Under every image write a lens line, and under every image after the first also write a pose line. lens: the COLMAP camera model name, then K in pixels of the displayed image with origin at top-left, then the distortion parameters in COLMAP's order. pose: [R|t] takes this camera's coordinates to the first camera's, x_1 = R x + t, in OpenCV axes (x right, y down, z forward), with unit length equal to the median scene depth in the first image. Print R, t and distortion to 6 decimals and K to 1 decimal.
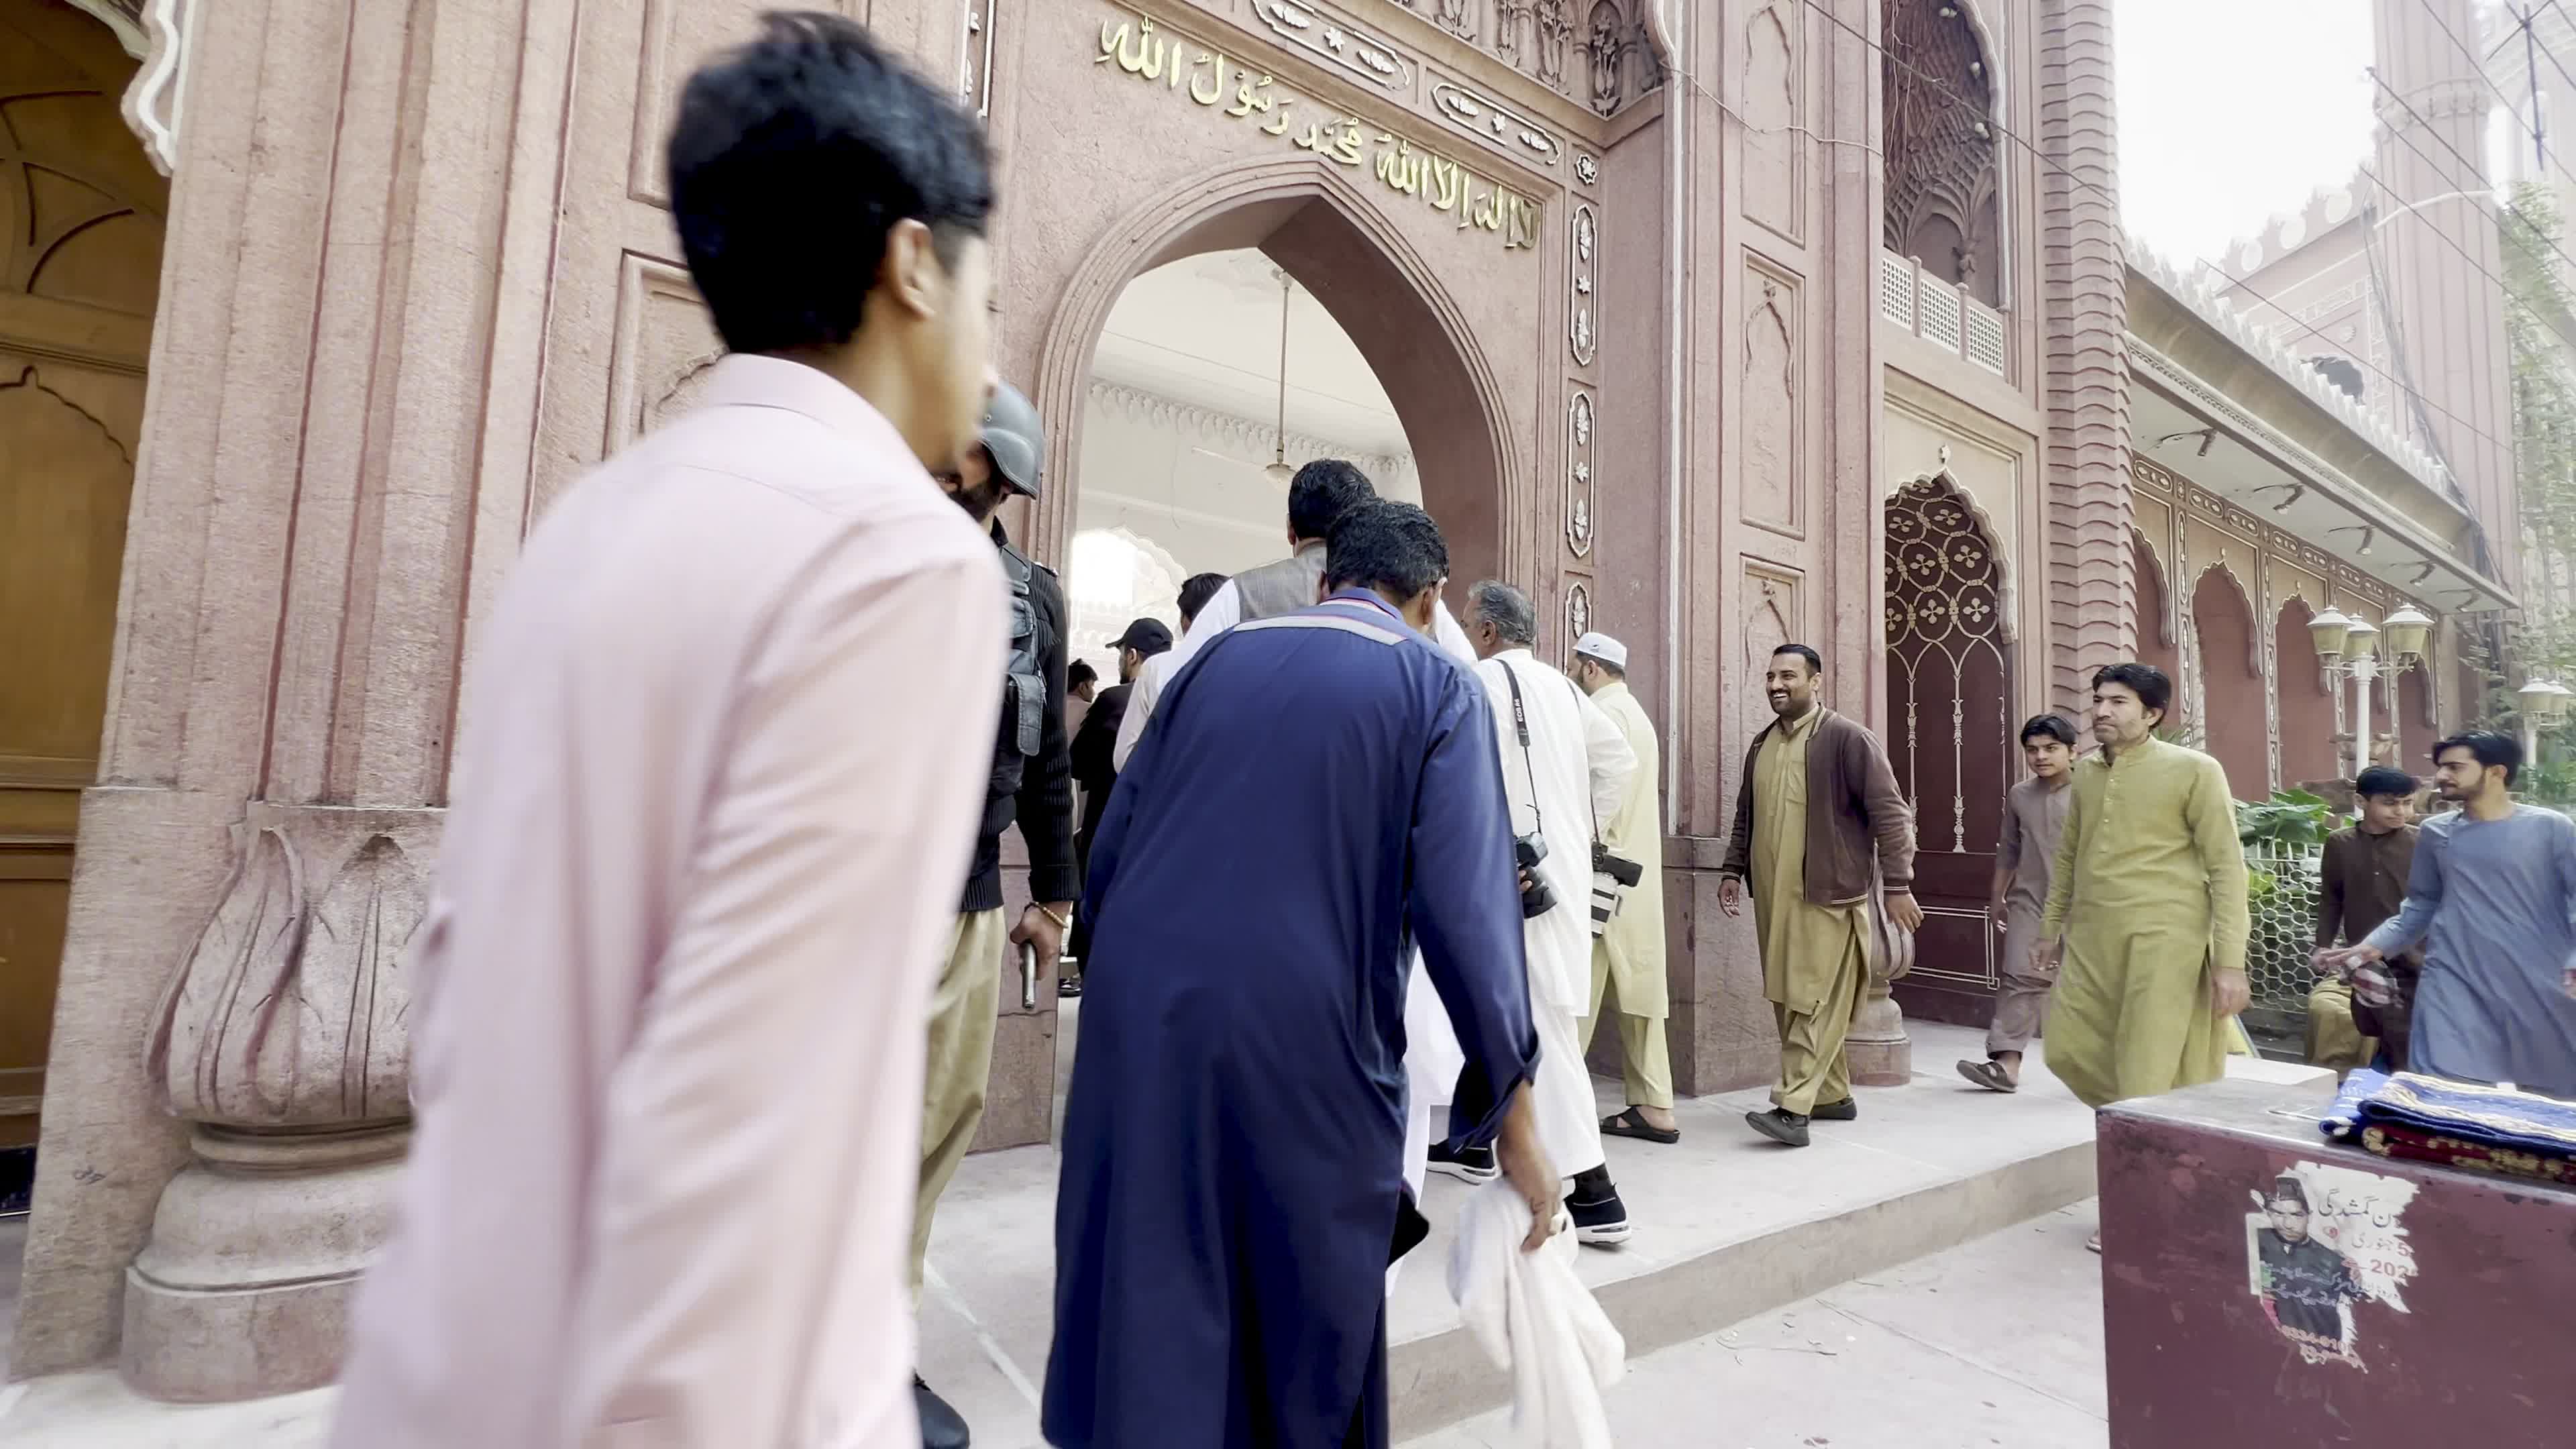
lens RADIAL K [[1133.8, 0, 1288.0], [0, 1133.8, 724.5], [0, 0, 1]] dist [-0.001647, 0.000794]
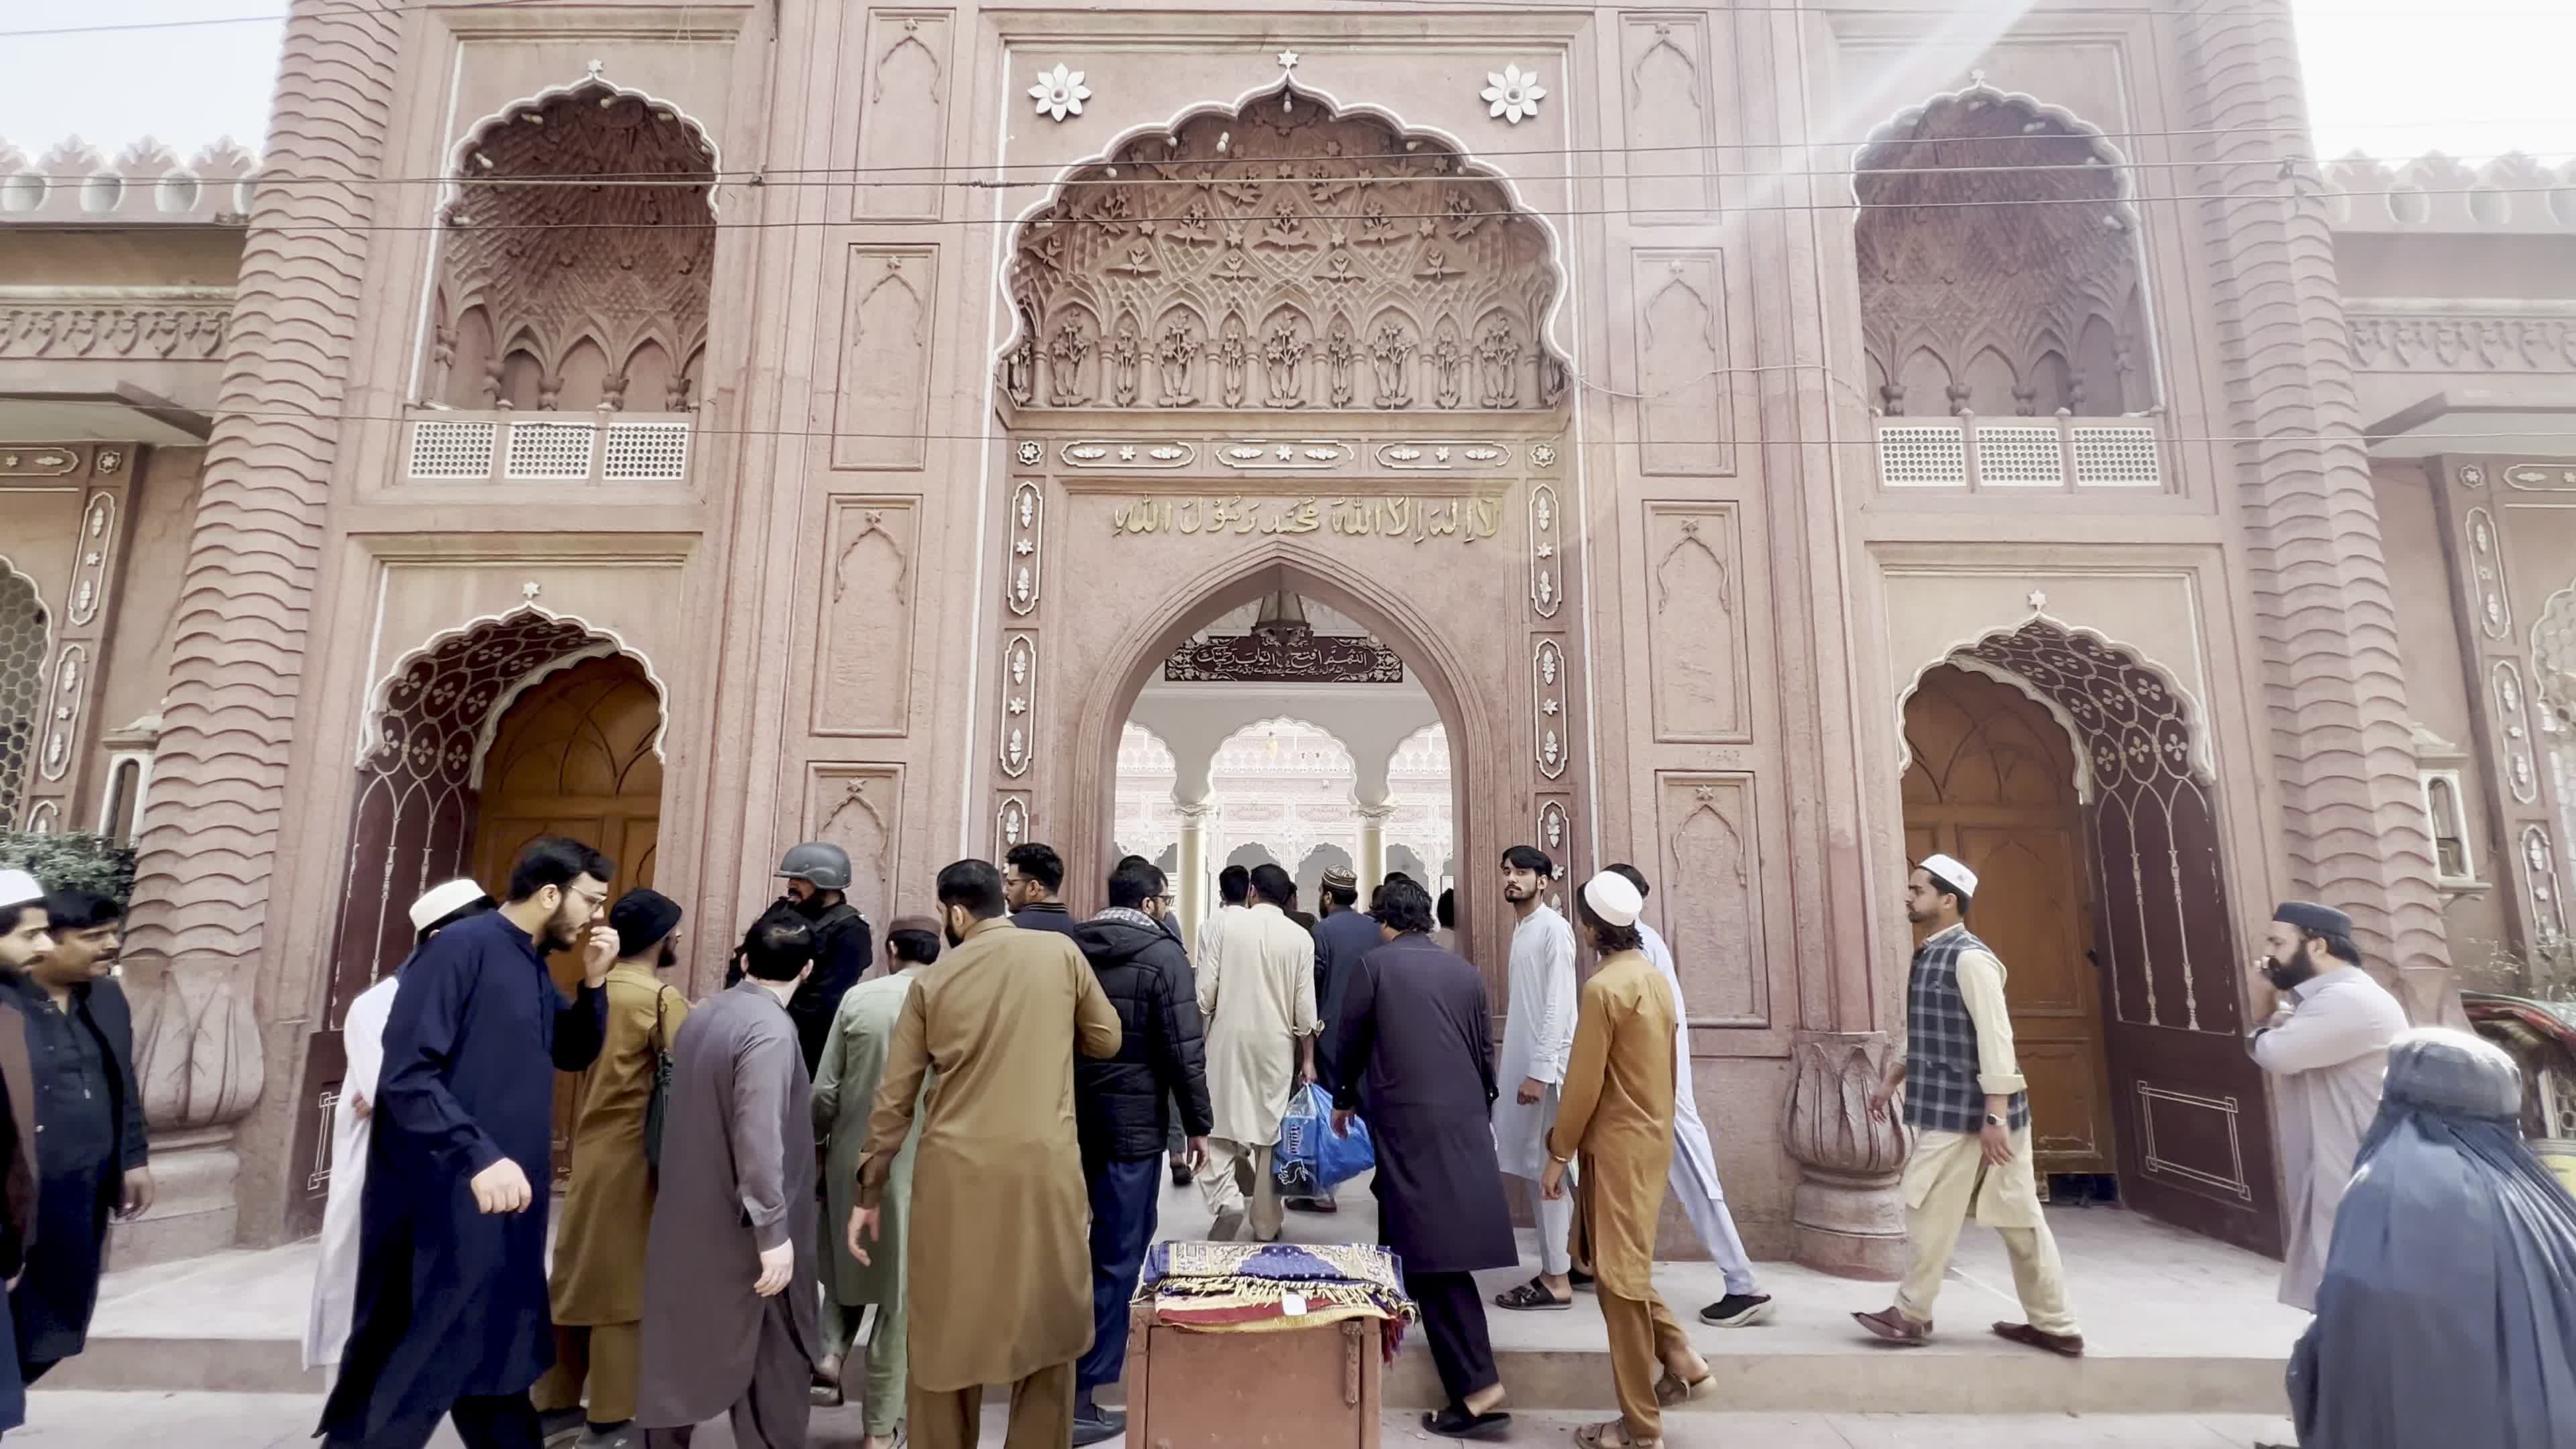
lens RADIAL K [[1133.8, 0, 1288.0], [0, 1133.8, 724.5], [0, 0, 1]] dist [-0.001647, 0.000794]
pose [[0.826454, -0.122719, -0.549467, 0.704185], [0.070728, 0.990854, -0.114918, -0.089365], [0.558544, 0.056112, 0.827575, -0.144858]]
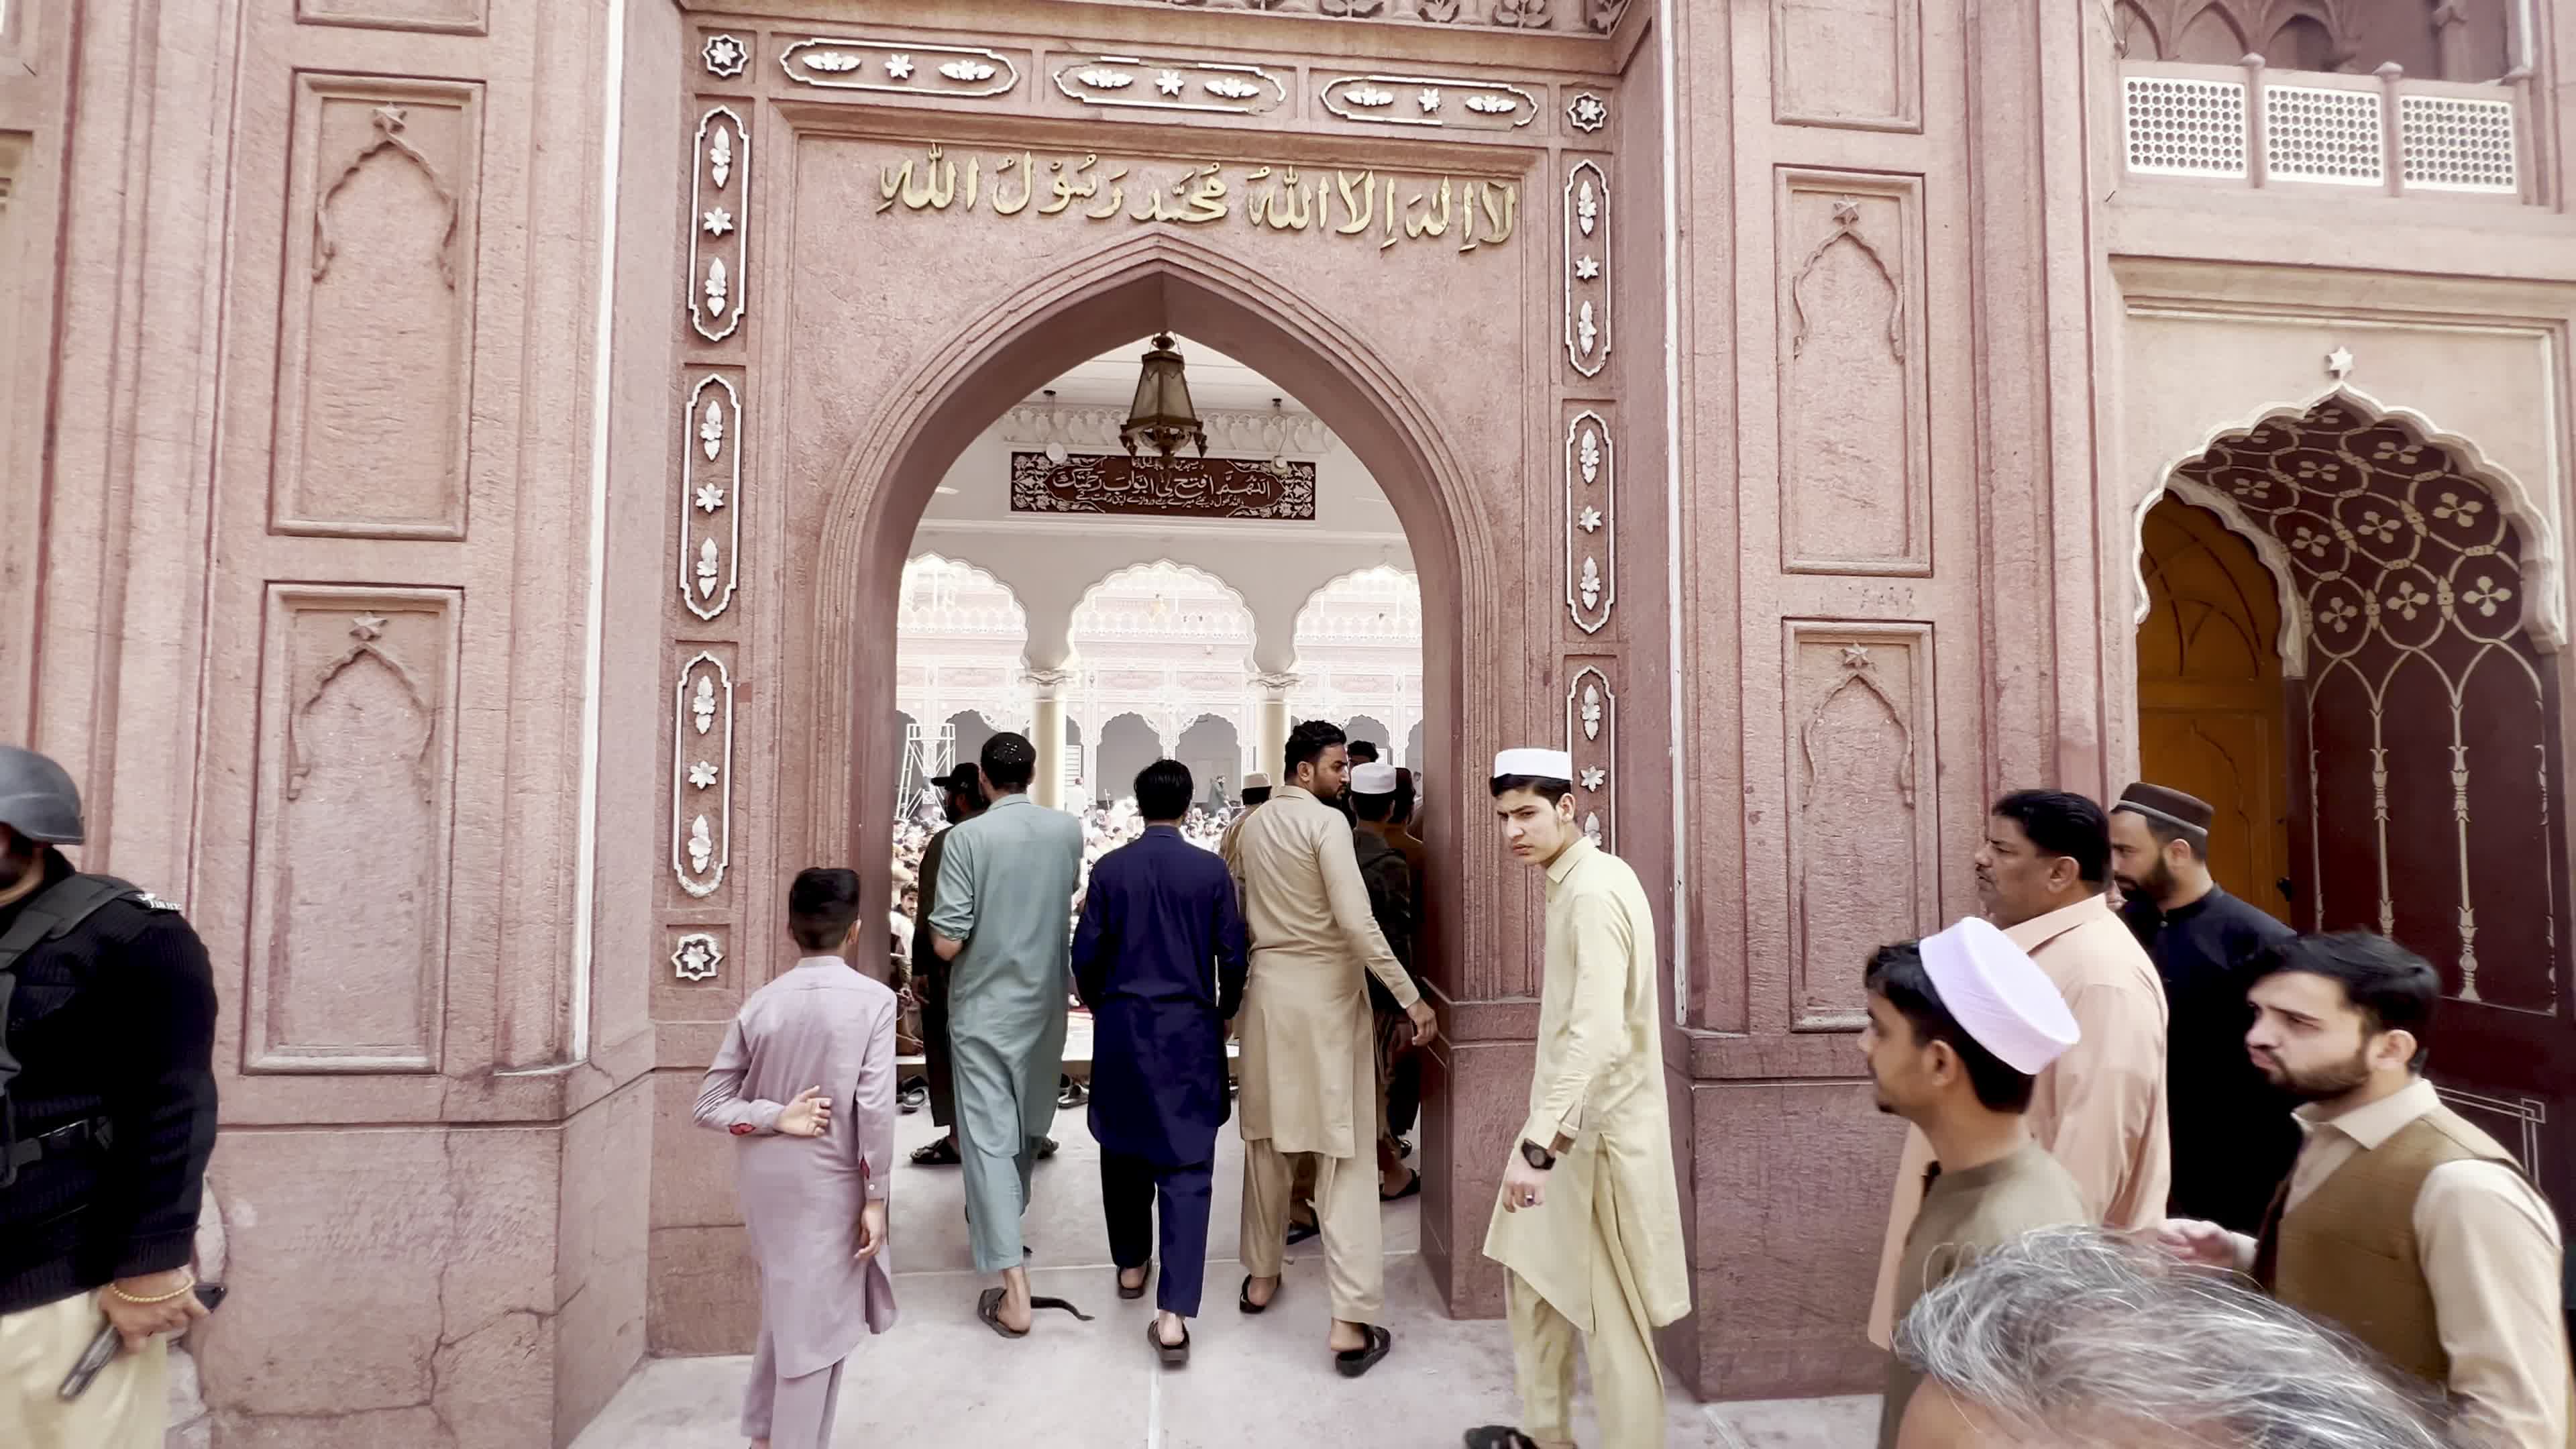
lens RADIAL K [[1133.8, 0, 1288.0], [0, 1133.8, 724.5], [0, 0, 1]] dist [-0.001647, 0.000794]
pose [[0.881304, -0.055826, -0.469241, 0.441198], [0.067592, 0.997679, 0.008253, -0.109287], [0.467692, -0.038990, 0.883031, 0.238600]]
